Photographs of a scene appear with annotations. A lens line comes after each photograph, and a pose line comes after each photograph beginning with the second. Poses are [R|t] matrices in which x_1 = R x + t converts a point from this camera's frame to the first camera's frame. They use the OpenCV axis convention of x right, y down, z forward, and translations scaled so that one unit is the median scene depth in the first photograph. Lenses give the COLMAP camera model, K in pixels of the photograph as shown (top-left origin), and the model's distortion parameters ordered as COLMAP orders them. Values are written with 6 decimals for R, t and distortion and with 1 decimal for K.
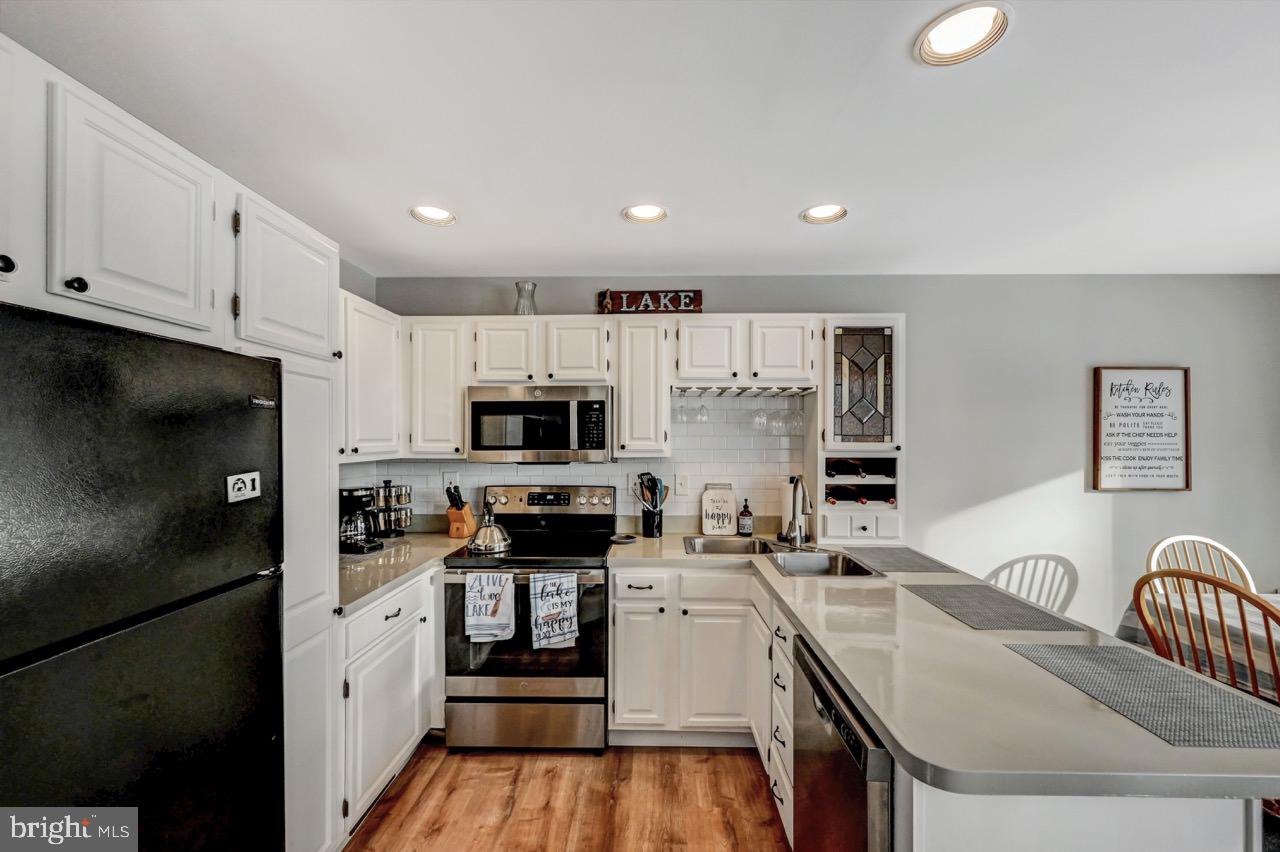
lens RADIAL K [[509.3, 0, 639.7], [0, 509.3, 437.7], [0, 0, 1]] dist [-0.000709, -0.000272]
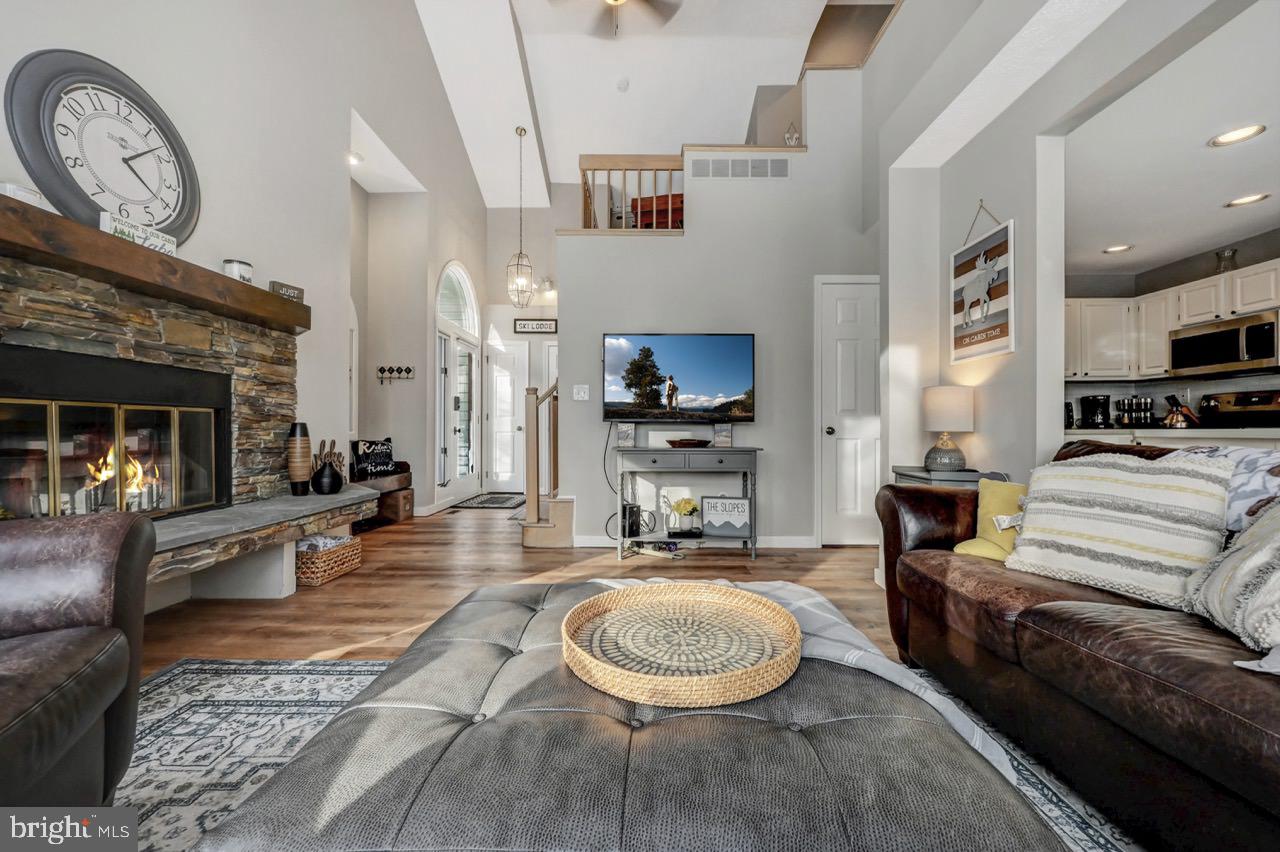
lens RADIAL K [[509.3, 0, 645.0], [0, 509.3, 428.4], [0, 0, 1]] dist [-0.000709, -0.000272]
pose [[0.030206, -0.007857, -0.999513, 1.227940], [0.004339, 0.999961, -0.007729, 0.214299], [0.999534, -0.004103, 0.030238, -0.725192]]
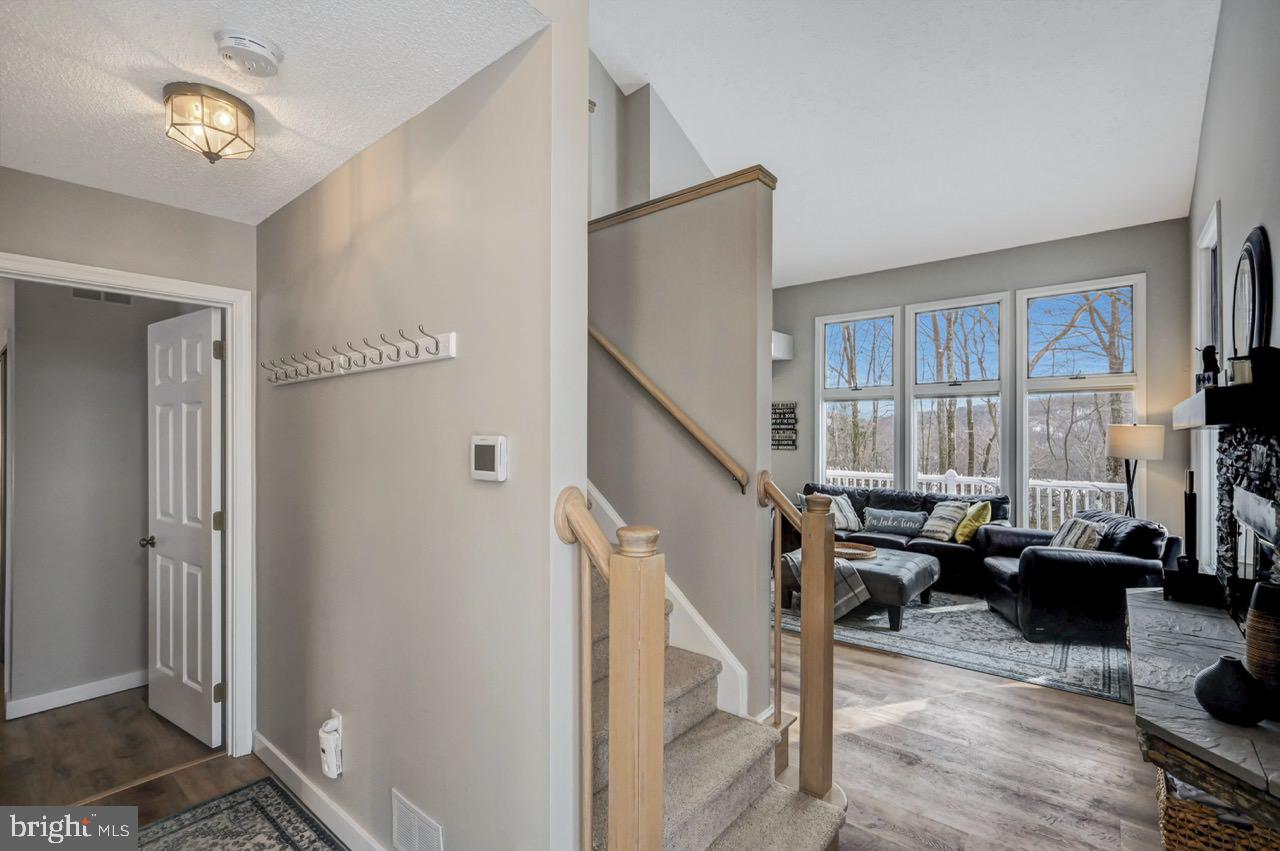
lens RADIAL K [[567.4, 0, 649.0], [0, 567.4, 436.4], [0, 0, 1]] dist [0.001862, -0.000866]
pose [[0.604841, -0.003817, 0.796337, -1.034187], [-0.001271, 0.999983, 0.005759, -0.005775], [-0.796345, -0.004496, 0.604825, -1.289110]]
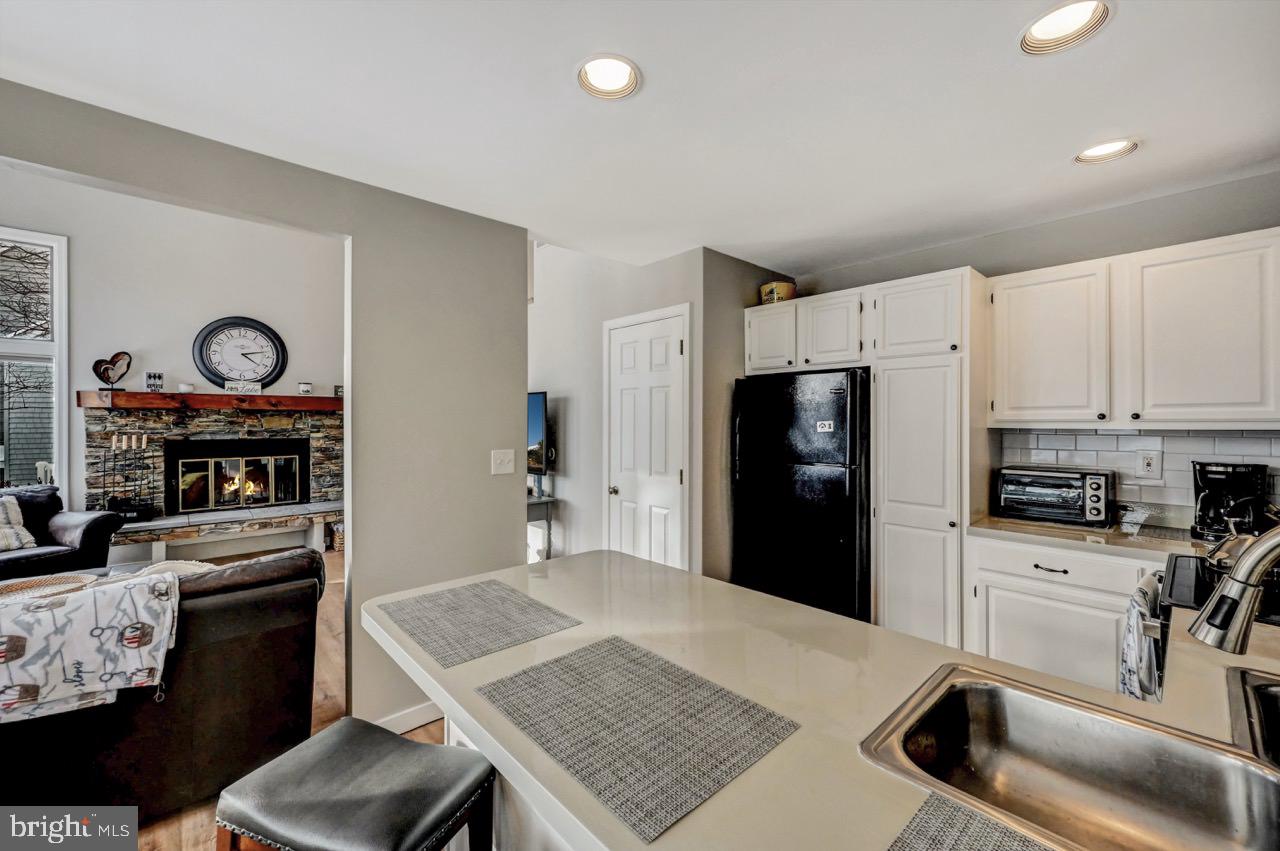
lens RADIAL K [[509.3, 0, 639.3], [0, 509.3, 421.1], [0, 0, 1]] dist [-0.000709, -0.000272]
pose [[-0.719672, -0.005009, -0.694296, 0.654099], [-0.002343, 0.999986, -0.004785, 0.034290], [0.694310, -0.001817, -0.719674, 0.880565]]
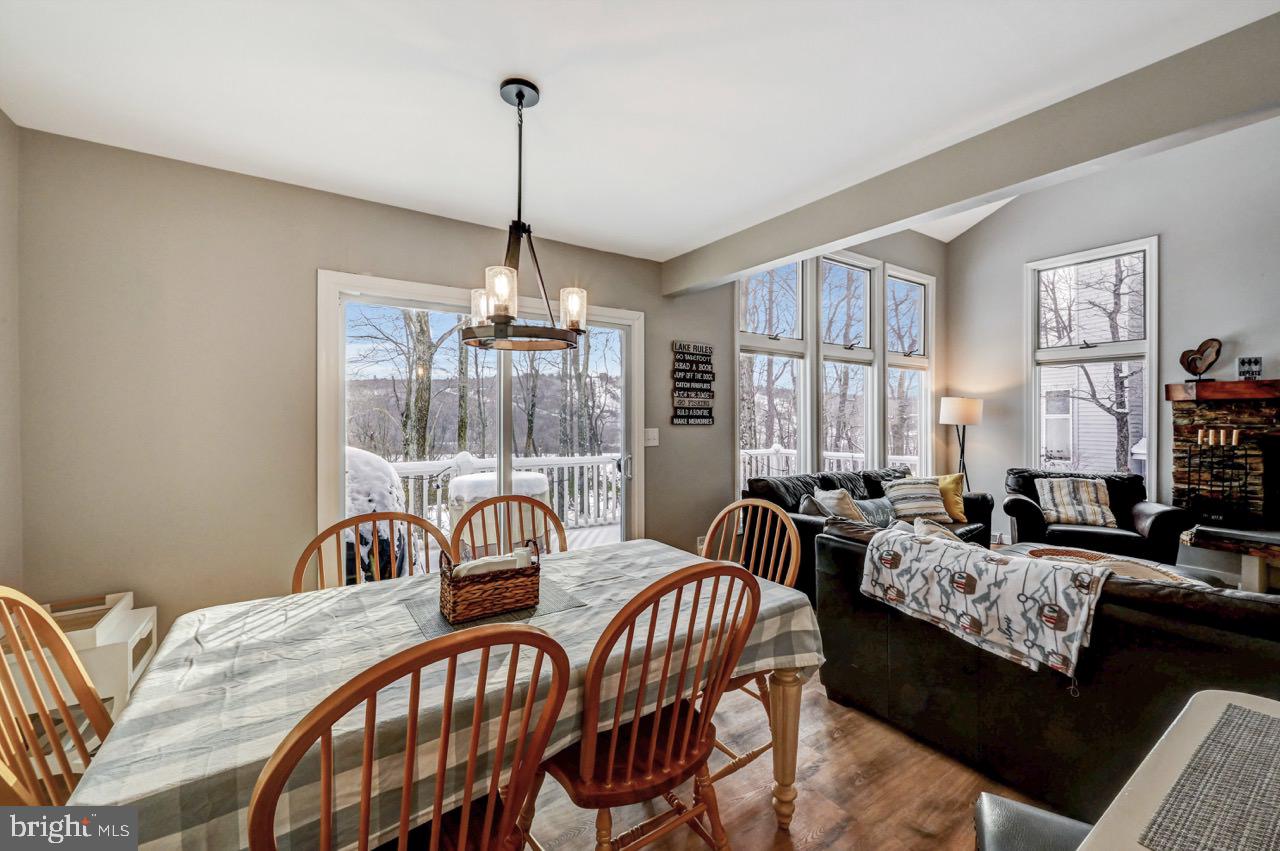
lens RADIAL K [[509.3, 0, 645.1], [0, 509.3, 420.3], [0, 0, 1]] dist [-0.000709, -0.000272]
pose [[-0.577795, -0.009578, 0.816126, 0.447600], [-0.007976, 0.999950, 0.006089, 0.052208], [-0.816143, -0.002991, -0.577842, 0.783480]]
